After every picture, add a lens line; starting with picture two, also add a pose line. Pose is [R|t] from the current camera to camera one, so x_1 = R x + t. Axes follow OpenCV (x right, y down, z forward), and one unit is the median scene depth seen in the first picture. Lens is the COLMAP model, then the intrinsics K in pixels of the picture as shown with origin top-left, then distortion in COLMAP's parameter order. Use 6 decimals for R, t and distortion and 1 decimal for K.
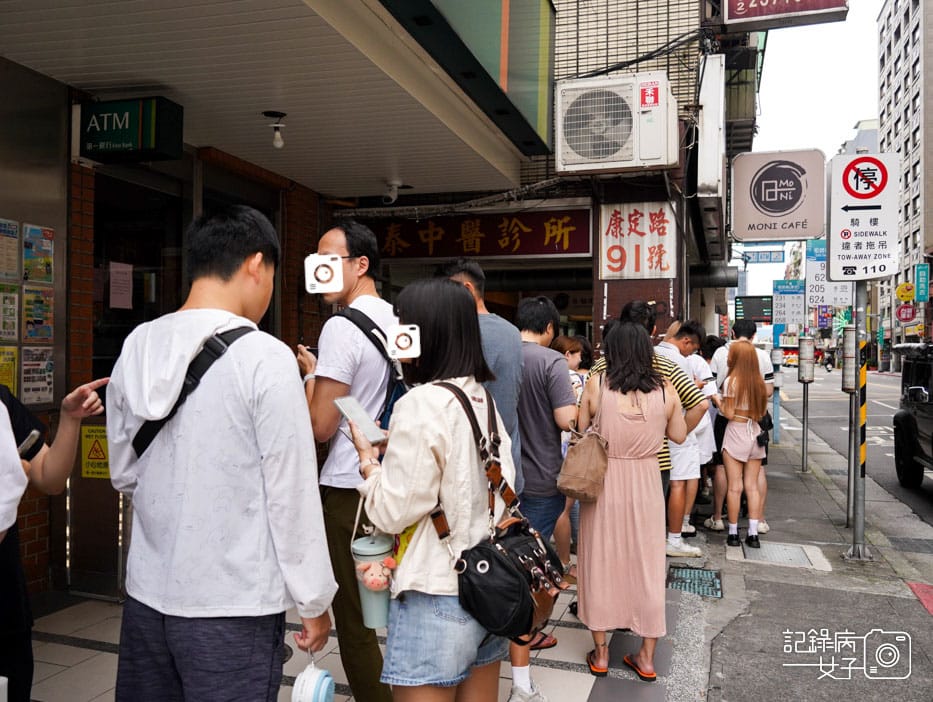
lens RADIAL K [[814.1, 0, 466.5], [0, 814.1, 351.0], [0, 0, 1]] dist [0.058635, 0.097069]
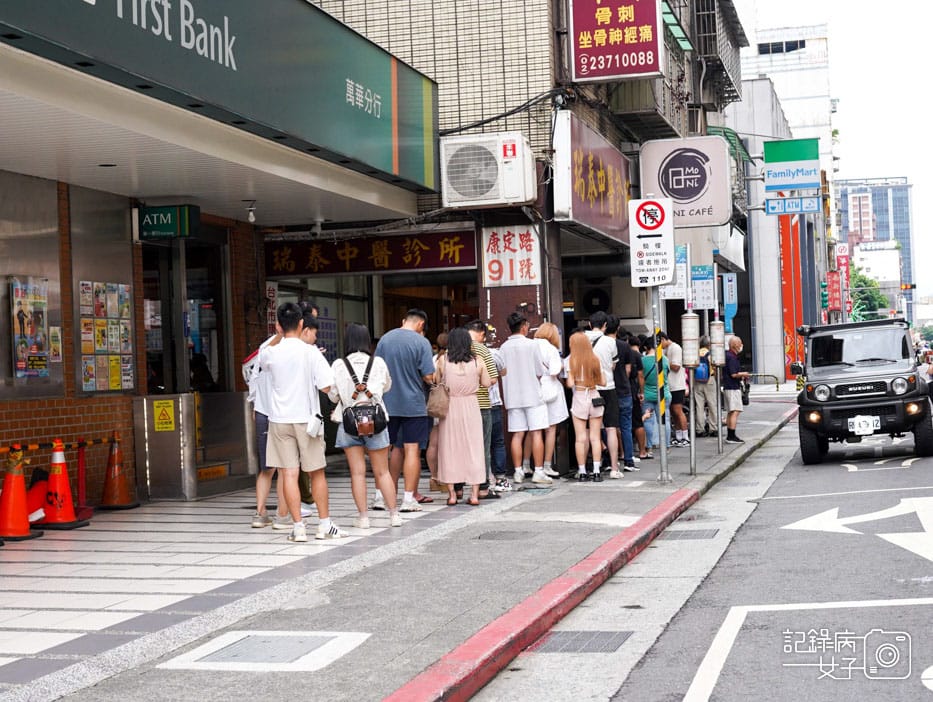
lens RADIAL K [[1503.5, 0, 466.5], [0, 1503.5, 351.0], [0, 0, 1]] dist [-0.006731, 0.000753]
pose [[0.997807, -0.045255, 0.048312, 0.020008], [0.045403, 0.998967, -0.001966, 0.014820], [-0.048174, 0.004155, 0.998830, -1.343293]]
